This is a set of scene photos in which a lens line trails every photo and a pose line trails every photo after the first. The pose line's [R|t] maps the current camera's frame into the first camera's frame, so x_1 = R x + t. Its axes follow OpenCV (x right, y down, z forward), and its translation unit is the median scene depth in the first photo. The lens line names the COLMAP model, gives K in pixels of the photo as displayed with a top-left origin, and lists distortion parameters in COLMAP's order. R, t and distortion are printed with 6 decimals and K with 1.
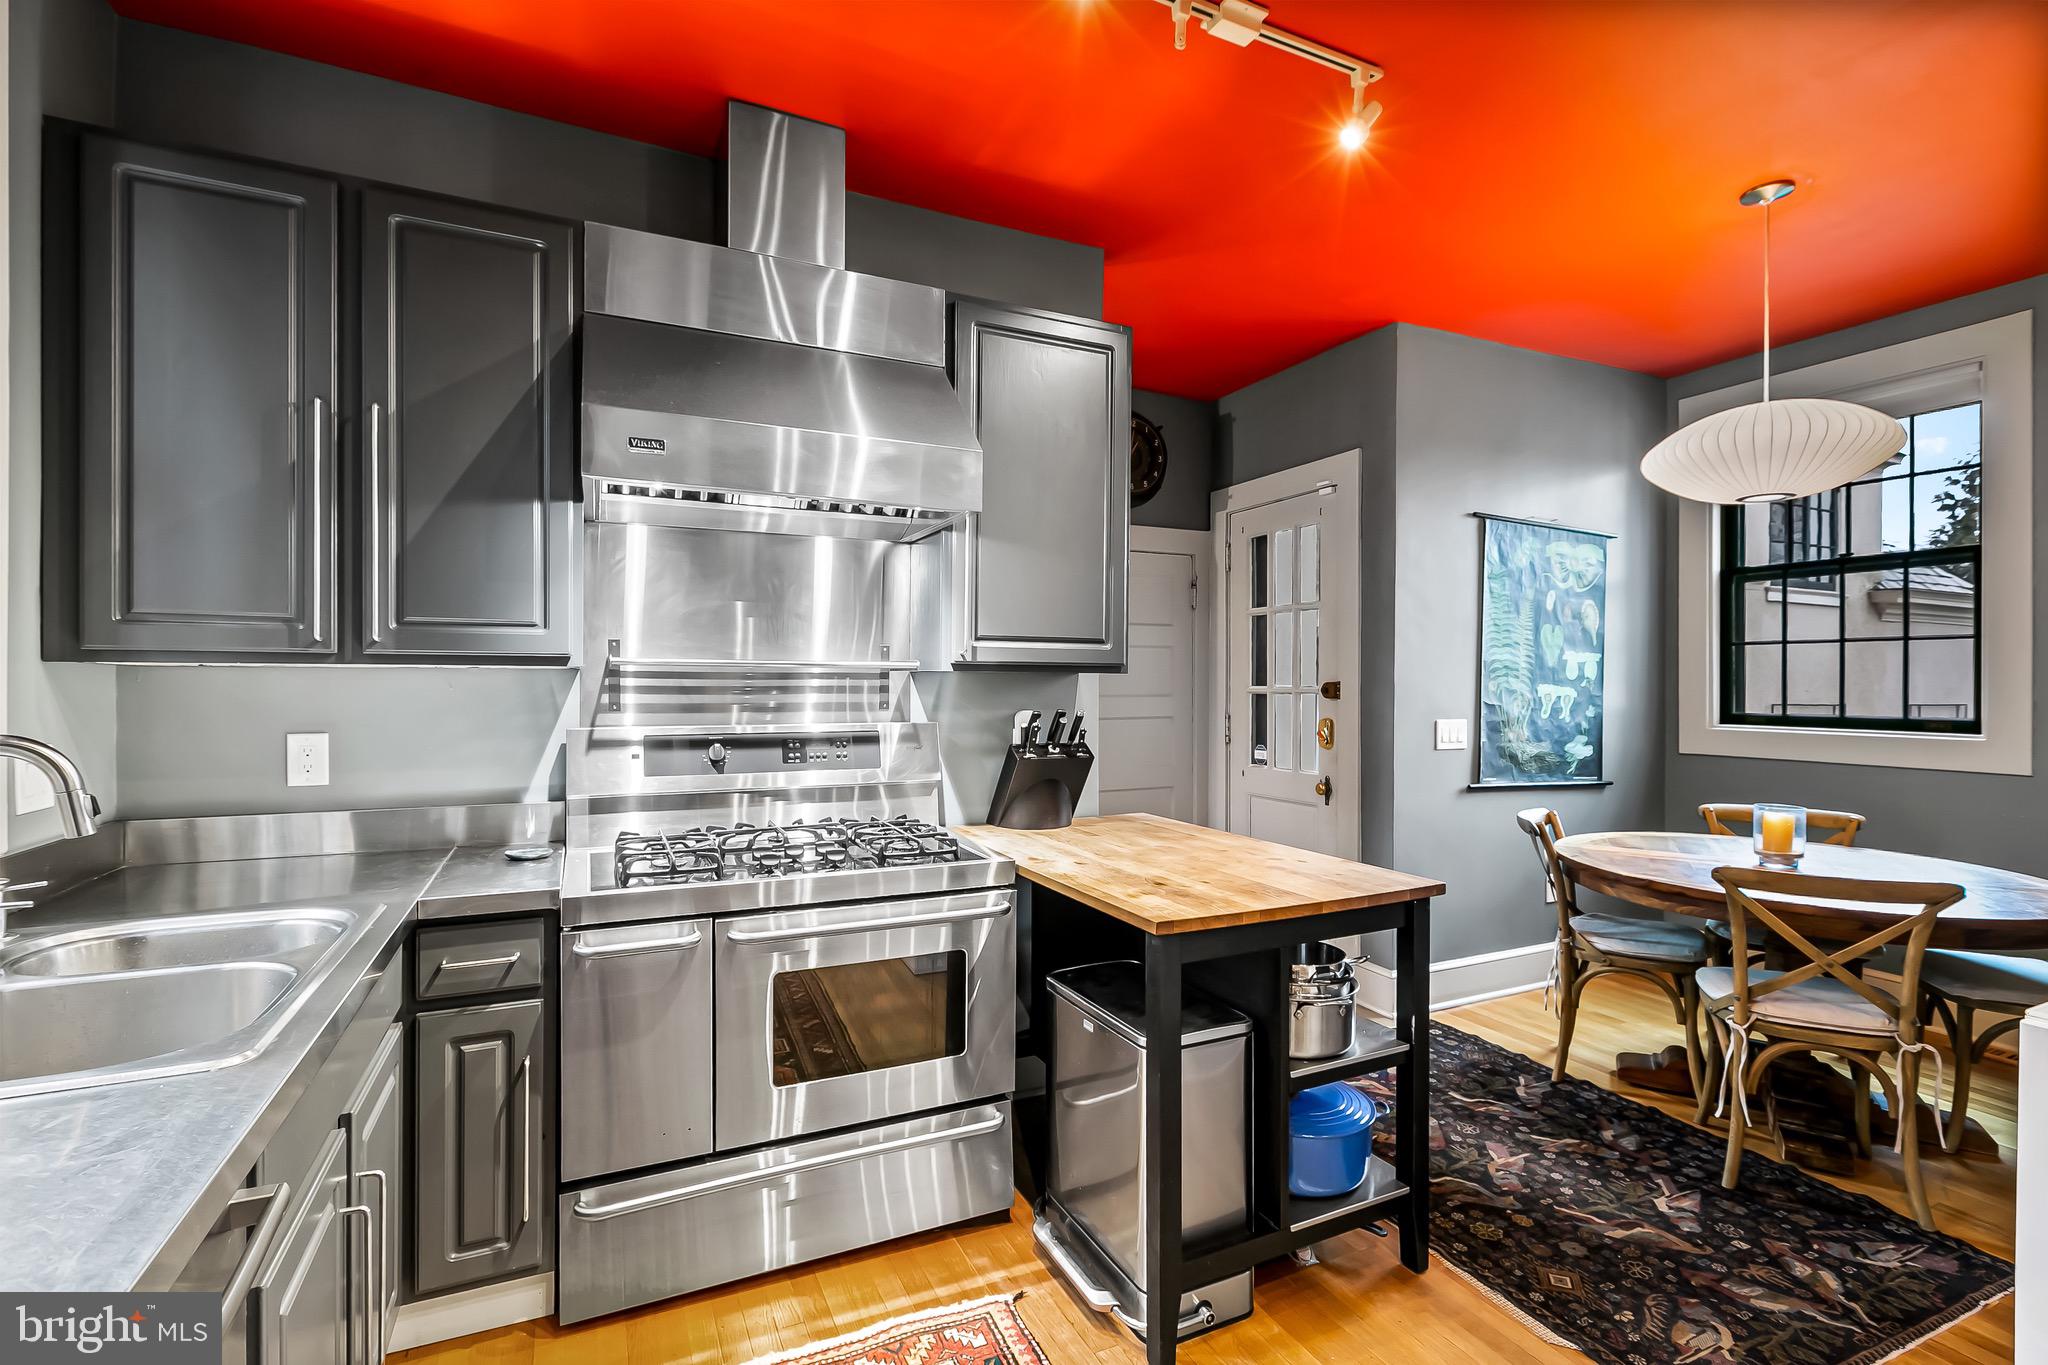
lens RADIAL K [[932.2, 0, 1033.5], [0, 932.2, 686.8], [0, 0, 1]] dist [0.010628, -0.003637]
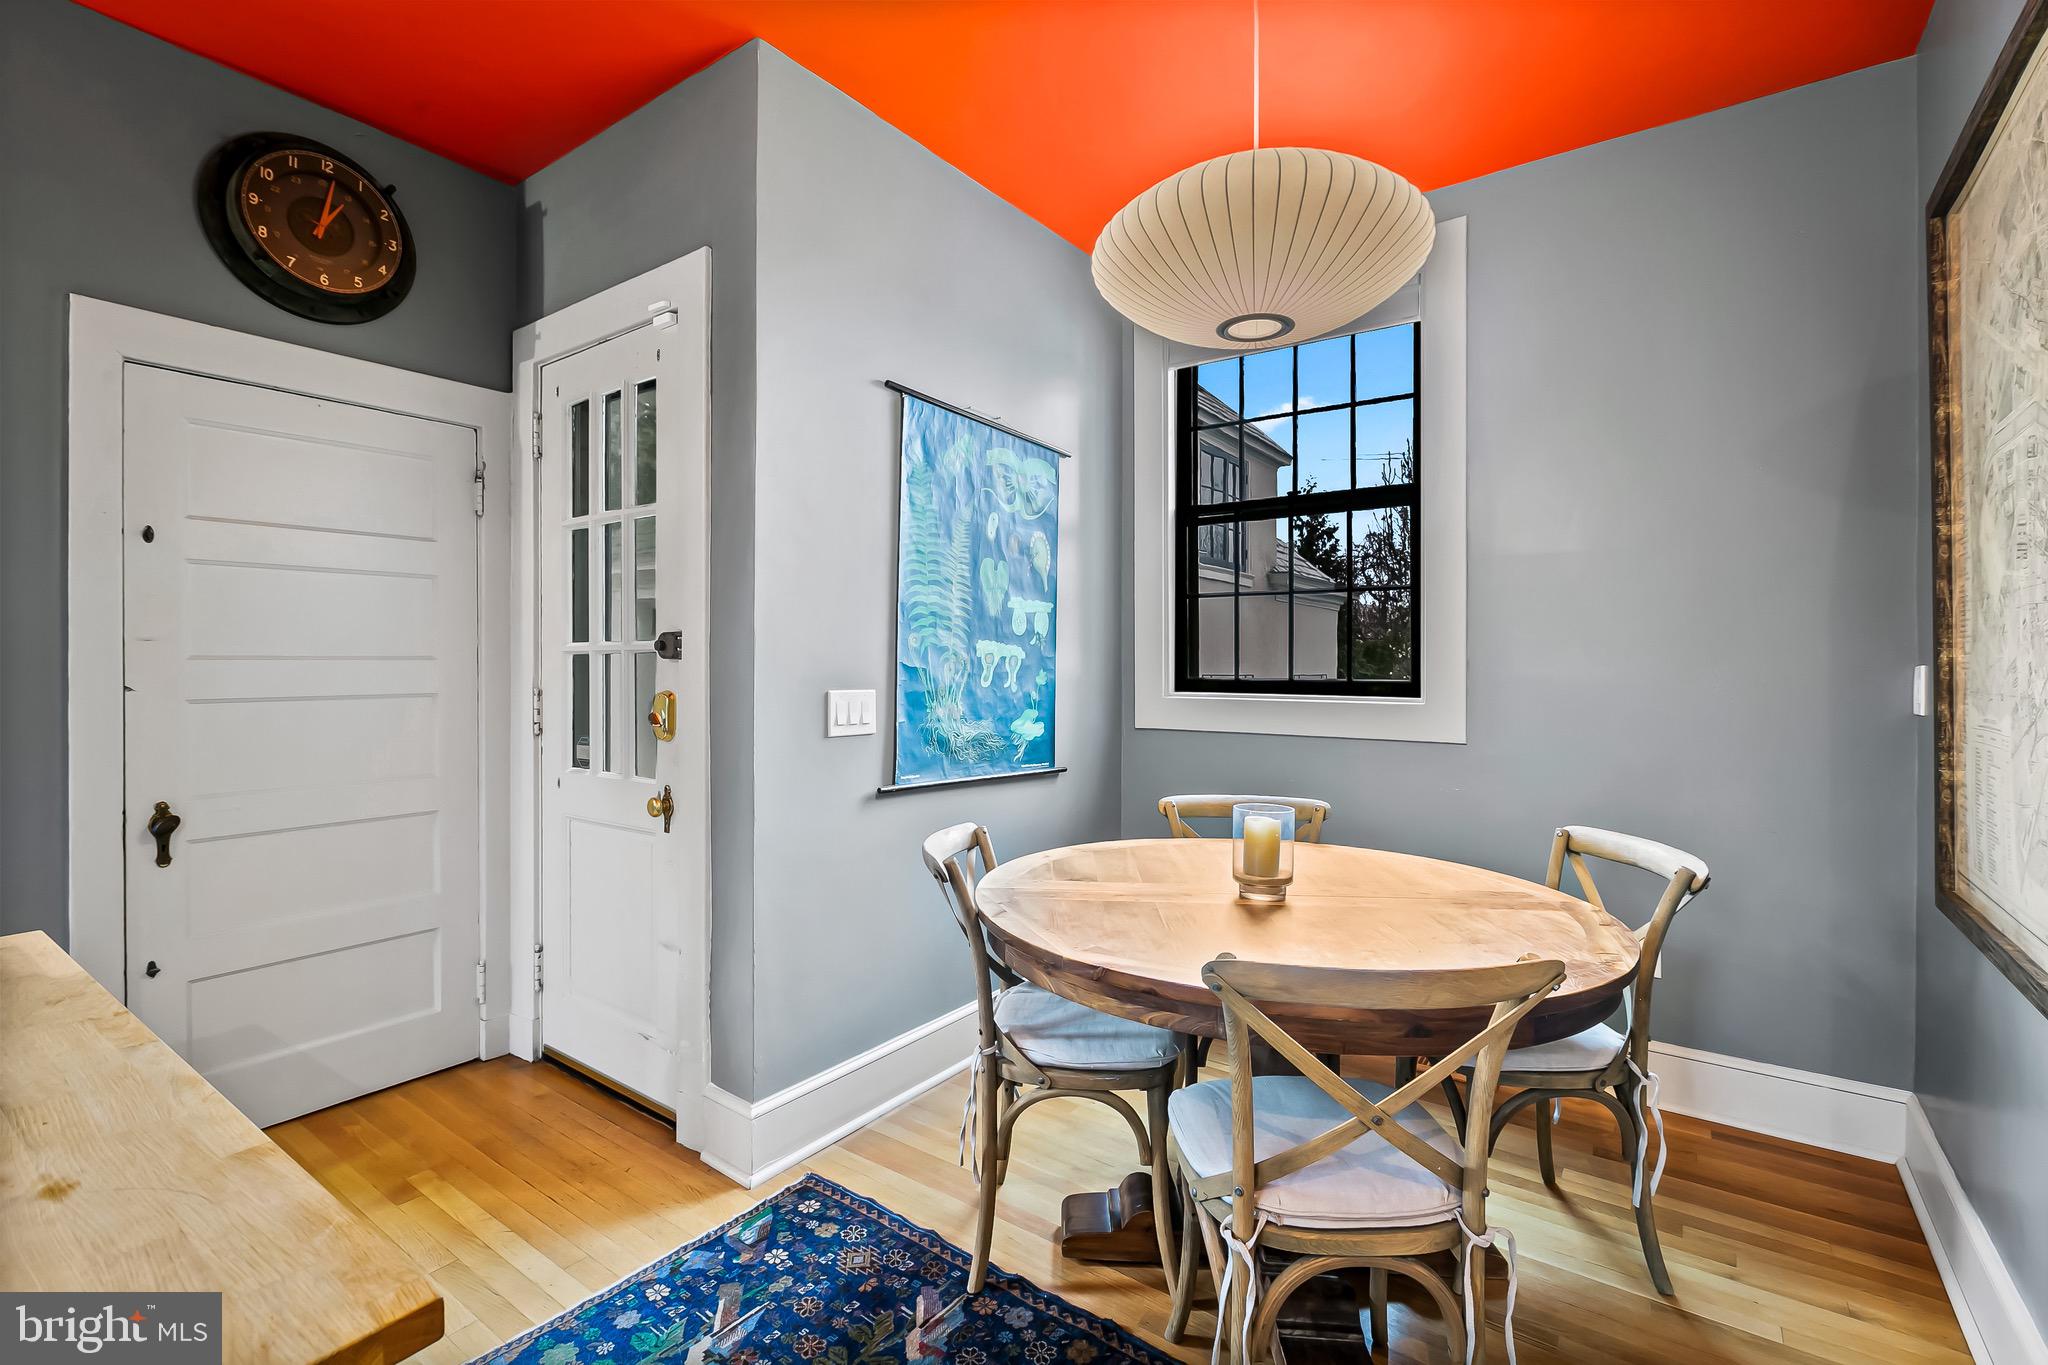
lens RADIAL K [[932.2, 0, 1019.6], [0, 932.2, 675.2], [0, 0, 1]] dist [0.010628, -0.003637]
pose [[0.882944, -0.006479, 0.469434, 0.328637], [0.002436, 0.999955, 0.009221, 0.025735], [-0.469472, -0.006998, 0.882920, 0.495438]]
